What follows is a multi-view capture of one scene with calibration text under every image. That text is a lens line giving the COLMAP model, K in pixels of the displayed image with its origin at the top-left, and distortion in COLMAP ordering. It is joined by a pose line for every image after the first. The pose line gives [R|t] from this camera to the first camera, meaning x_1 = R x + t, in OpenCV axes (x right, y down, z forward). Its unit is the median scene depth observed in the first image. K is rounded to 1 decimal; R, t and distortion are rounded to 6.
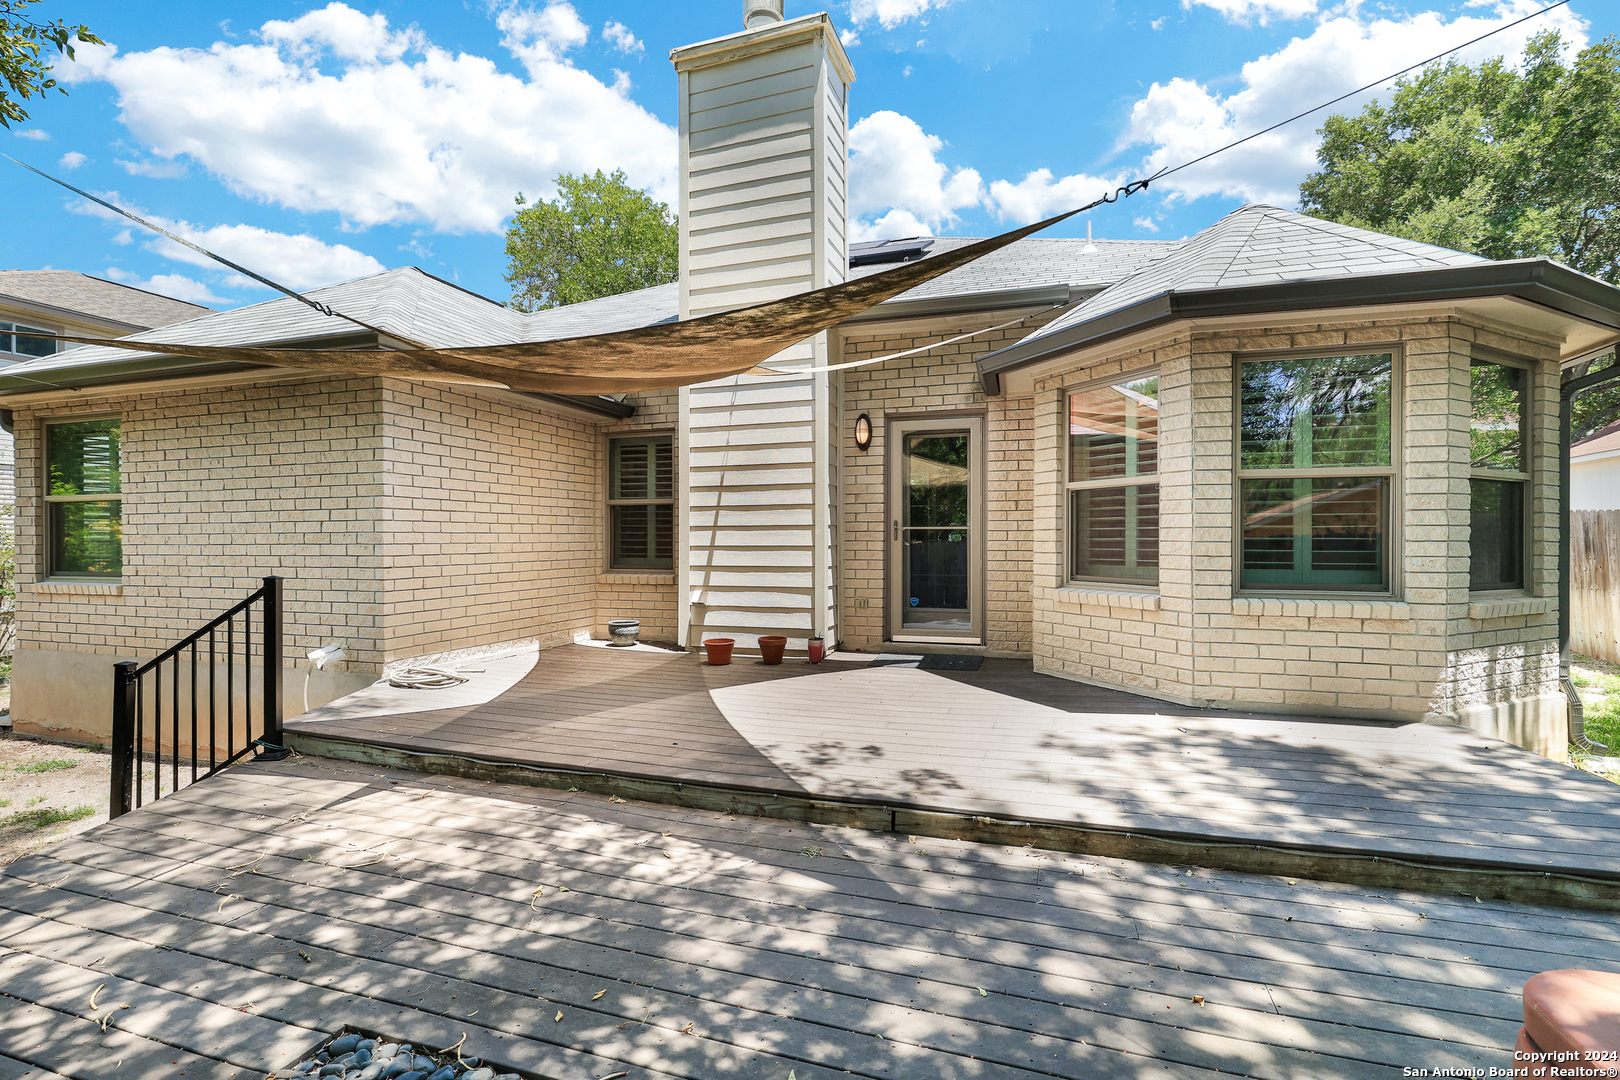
lens RADIAL K [[738.7, 0, 802.2], [0, 738.7, 534.3], [0, 0, 1]] dist [-0.002378, 0.003504]
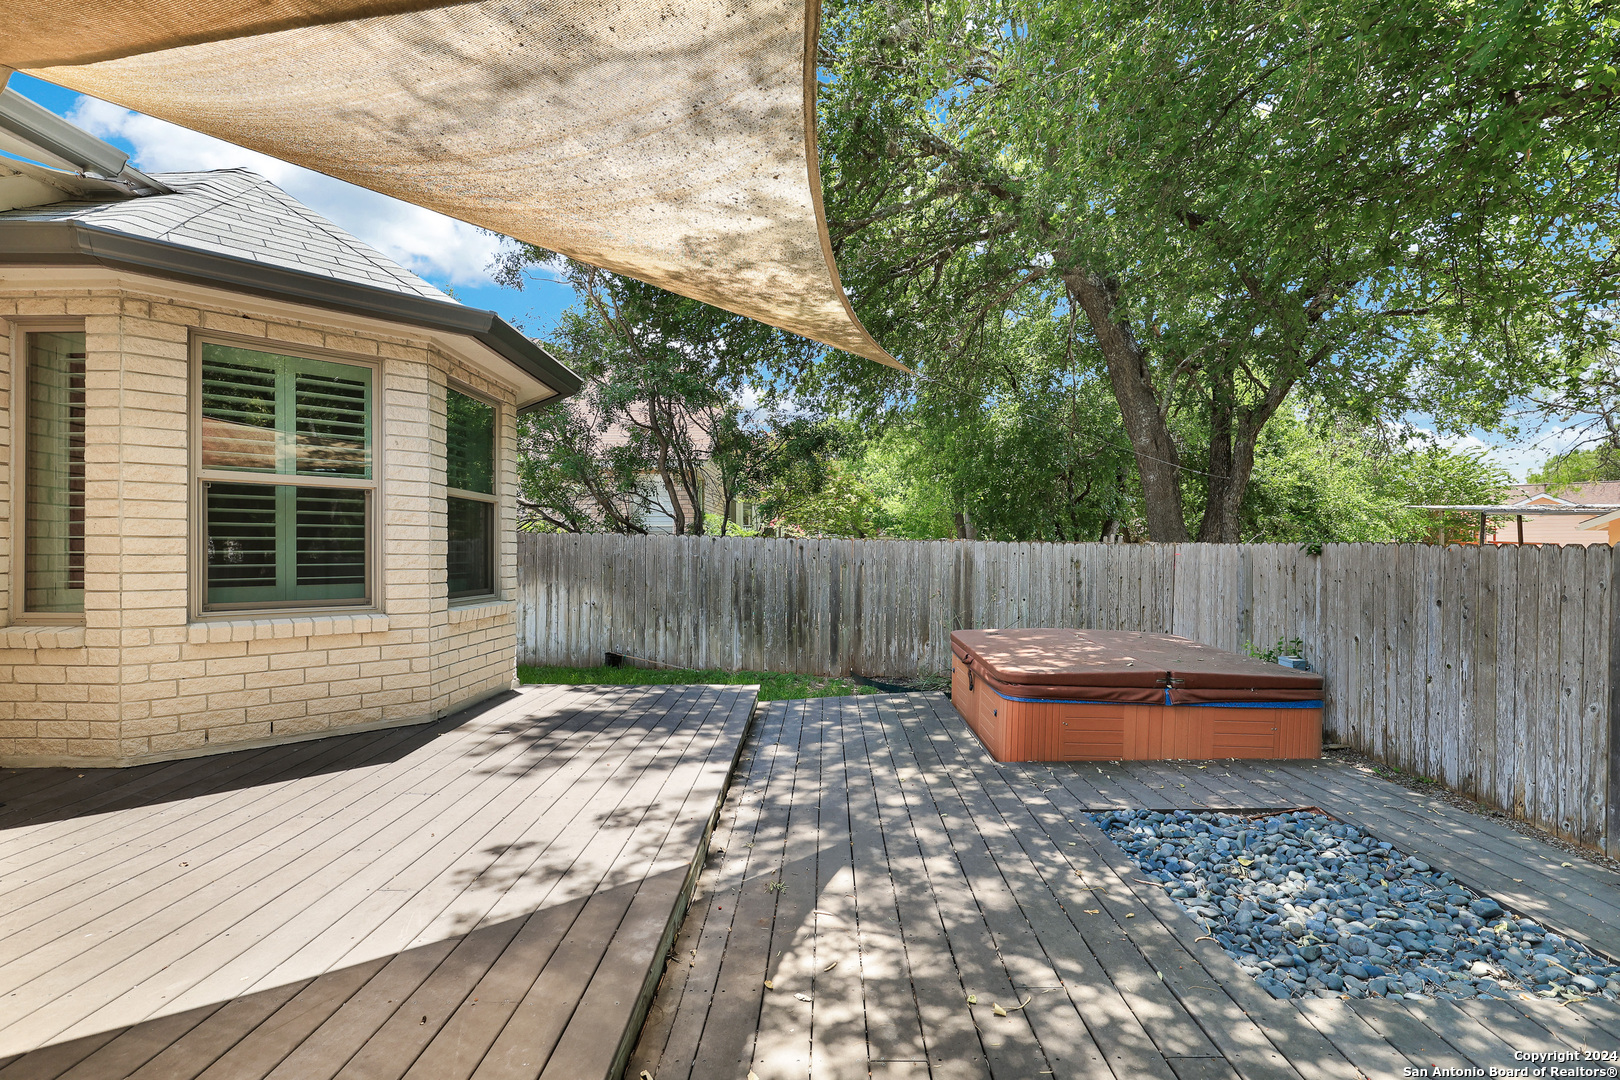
lens RADIAL K [[738.7, 0, 840.8], [0, 738.7, 528.3], [0, 0, 1]] dist [-0.002378, 0.003504]
pose [[-0.325691, 0.031872, 0.944939, -0.953566], [-0.006807, 0.999327, -0.036053, 0.008140], [-0.945452, -0.018174, -0.325255, 1.284080]]
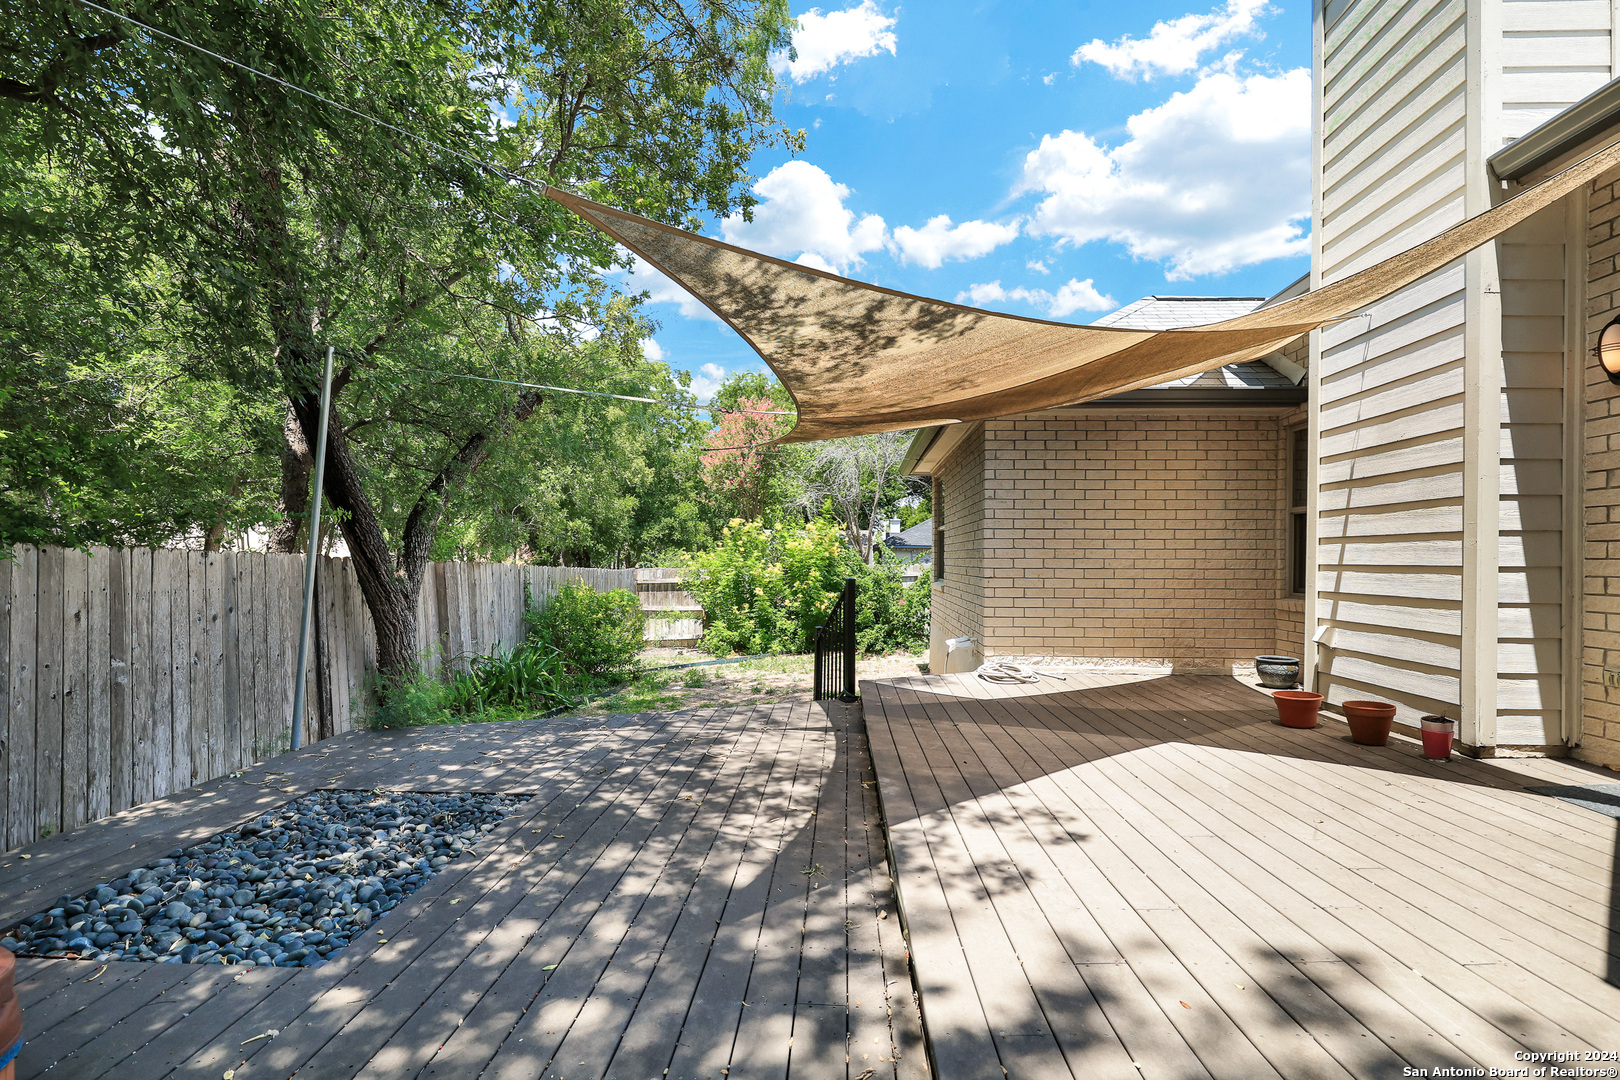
lens RADIAL K [[738.7, 0, 840.3], [0, 738.7, 559.6], [0, 0, 1]] dist [-0.002378, 0.003504]
pose [[0.301657, 0.006545, -0.953394, 0.997000], [0.000882, 0.999974, 0.007144, 0.012154], [0.953416, -0.002995, 0.301644, 0.771287]]
